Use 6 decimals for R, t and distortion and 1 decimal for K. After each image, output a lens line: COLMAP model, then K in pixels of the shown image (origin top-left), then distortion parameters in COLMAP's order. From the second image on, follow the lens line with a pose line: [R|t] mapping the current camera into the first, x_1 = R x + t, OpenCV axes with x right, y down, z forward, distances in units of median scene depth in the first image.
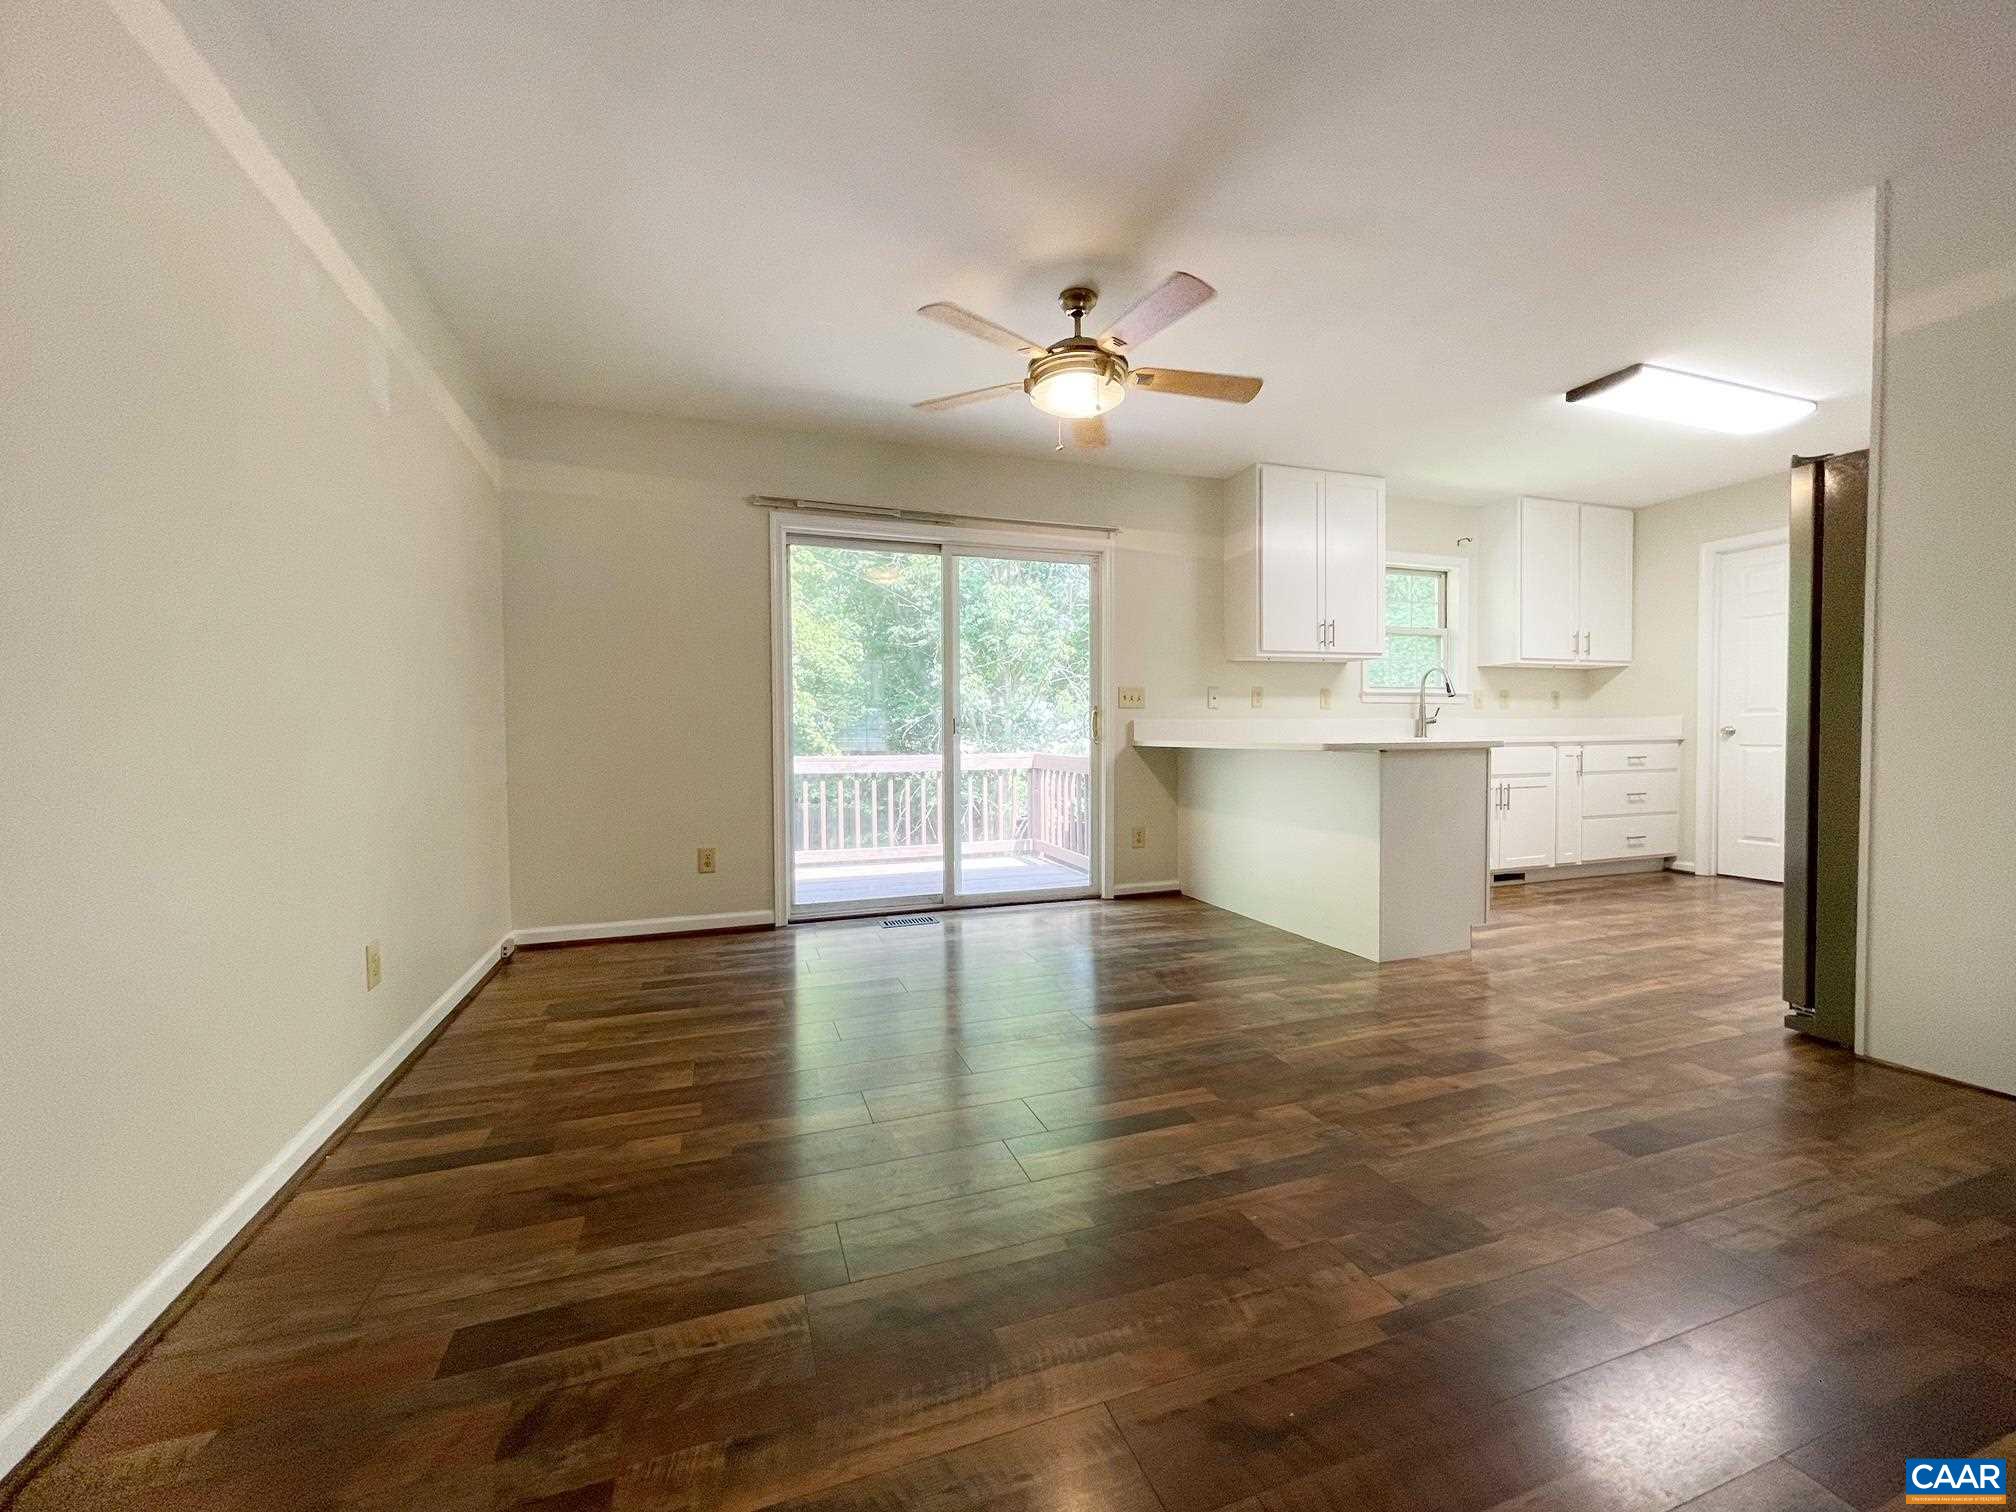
lens RADIAL K [[809.2, 0, 1003.5], [0, 809.2, 759.6], [0, 0, 1]] dist [-0.000943, -0.000069]
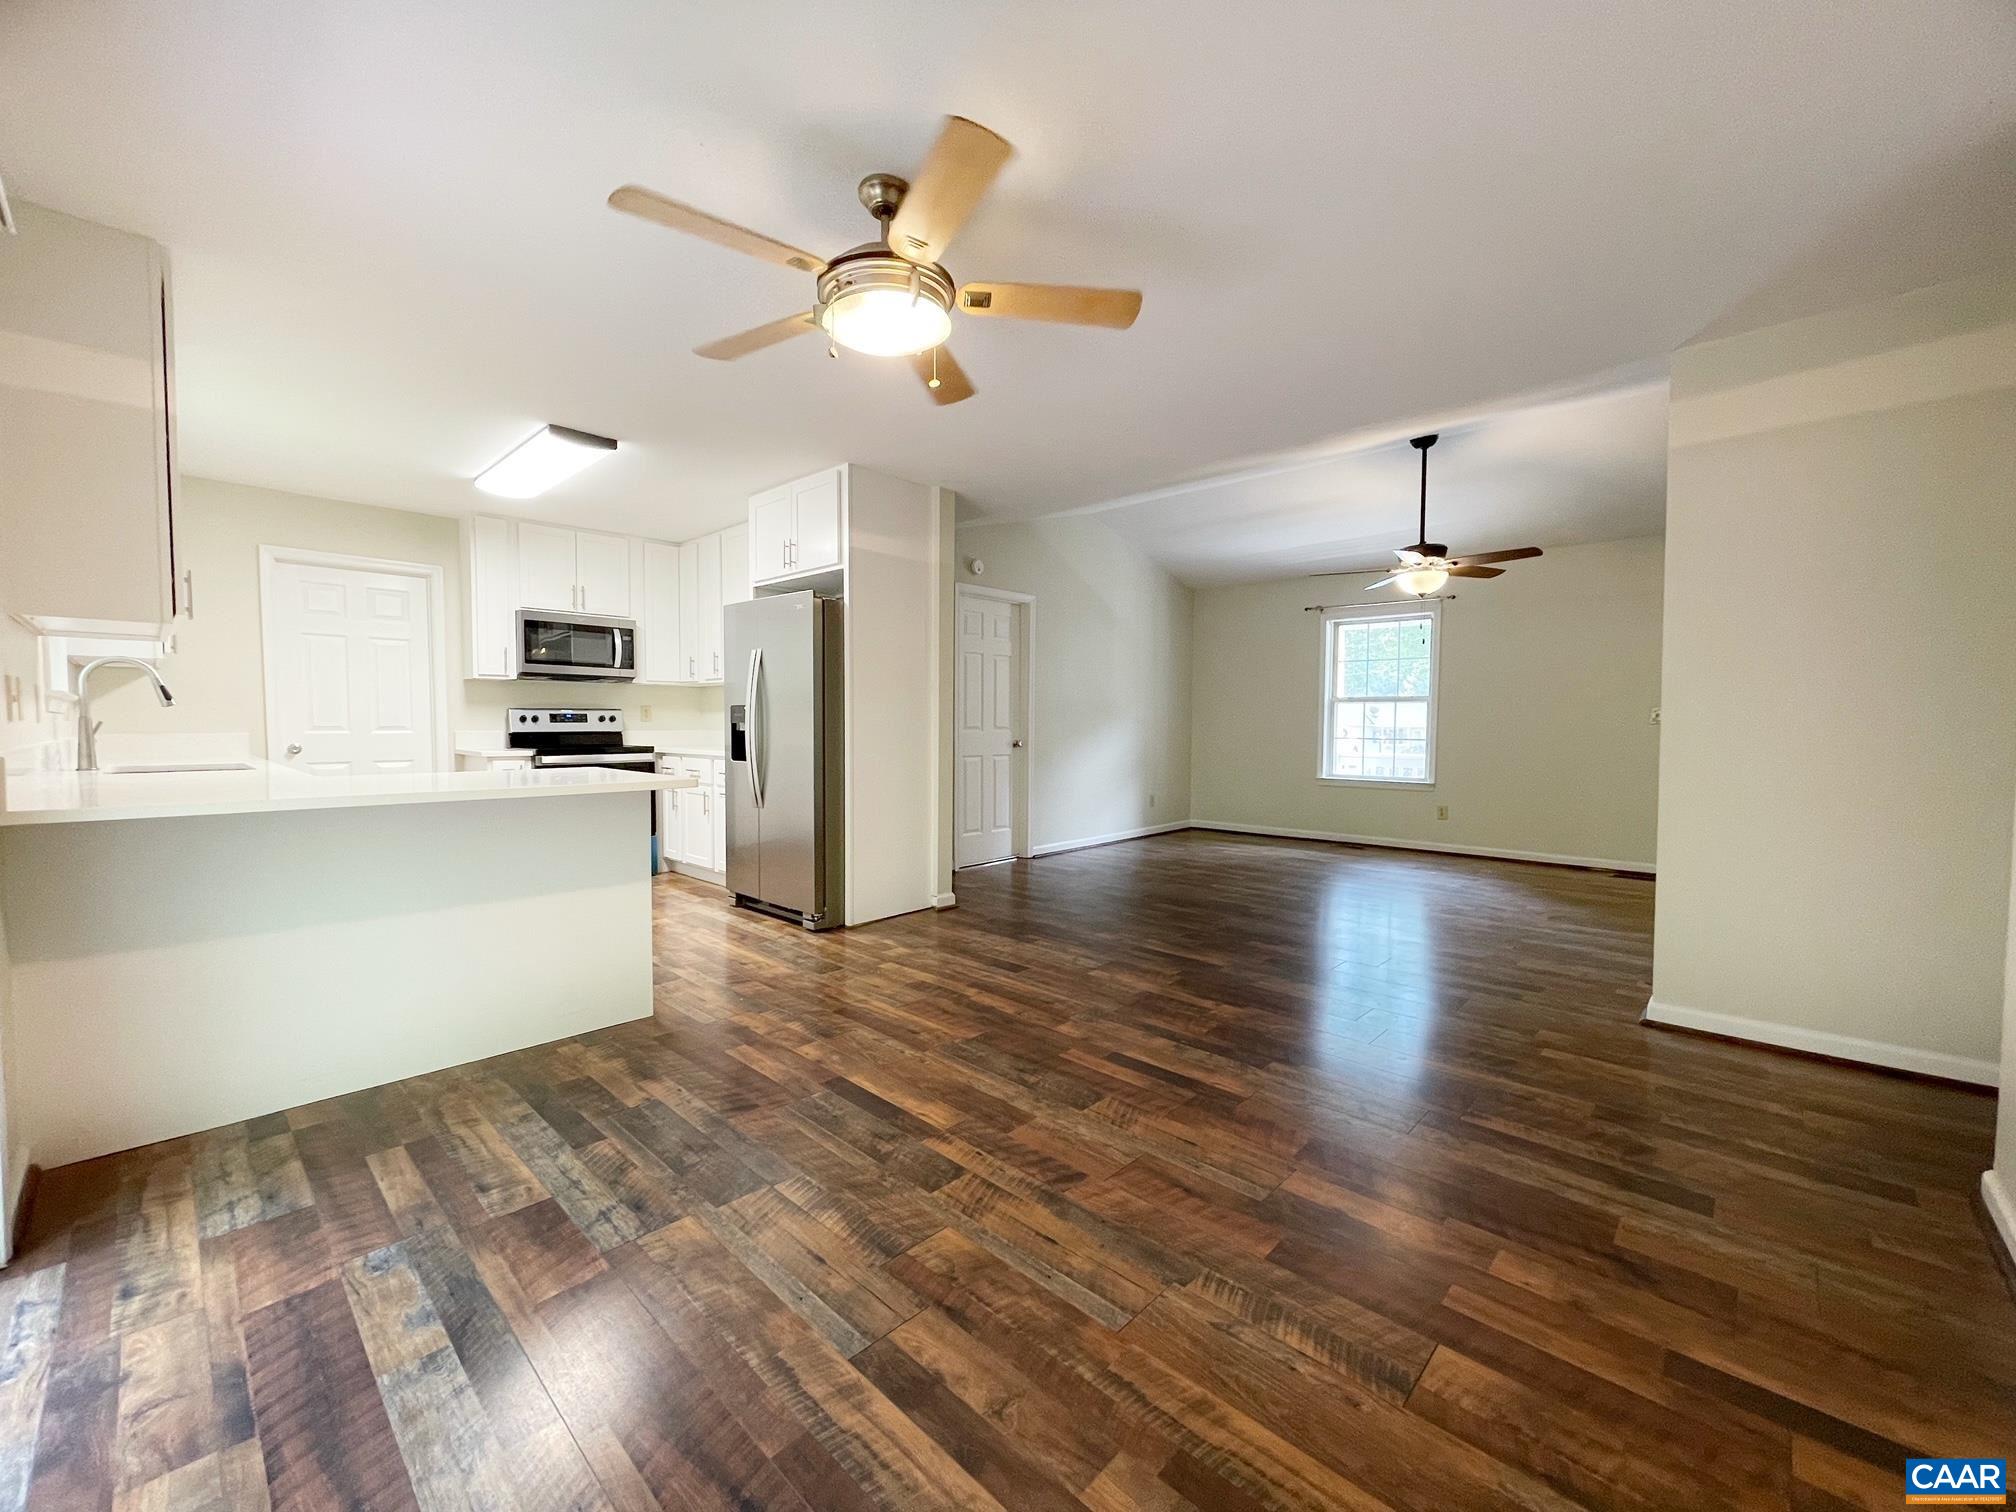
lens RADIAL K [[810.8, 0, 1001.7], [0, 810.8, 754.5], [0, 0, 1]] dist [0.000627, 0.000303]
pose [[-0.456265, -0.028632, 0.889383, -0.366484], [0.028404, 0.998504, 0.046717, -0.052982], [-0.889391, 0.046578, -0.454769, 0.735871]]
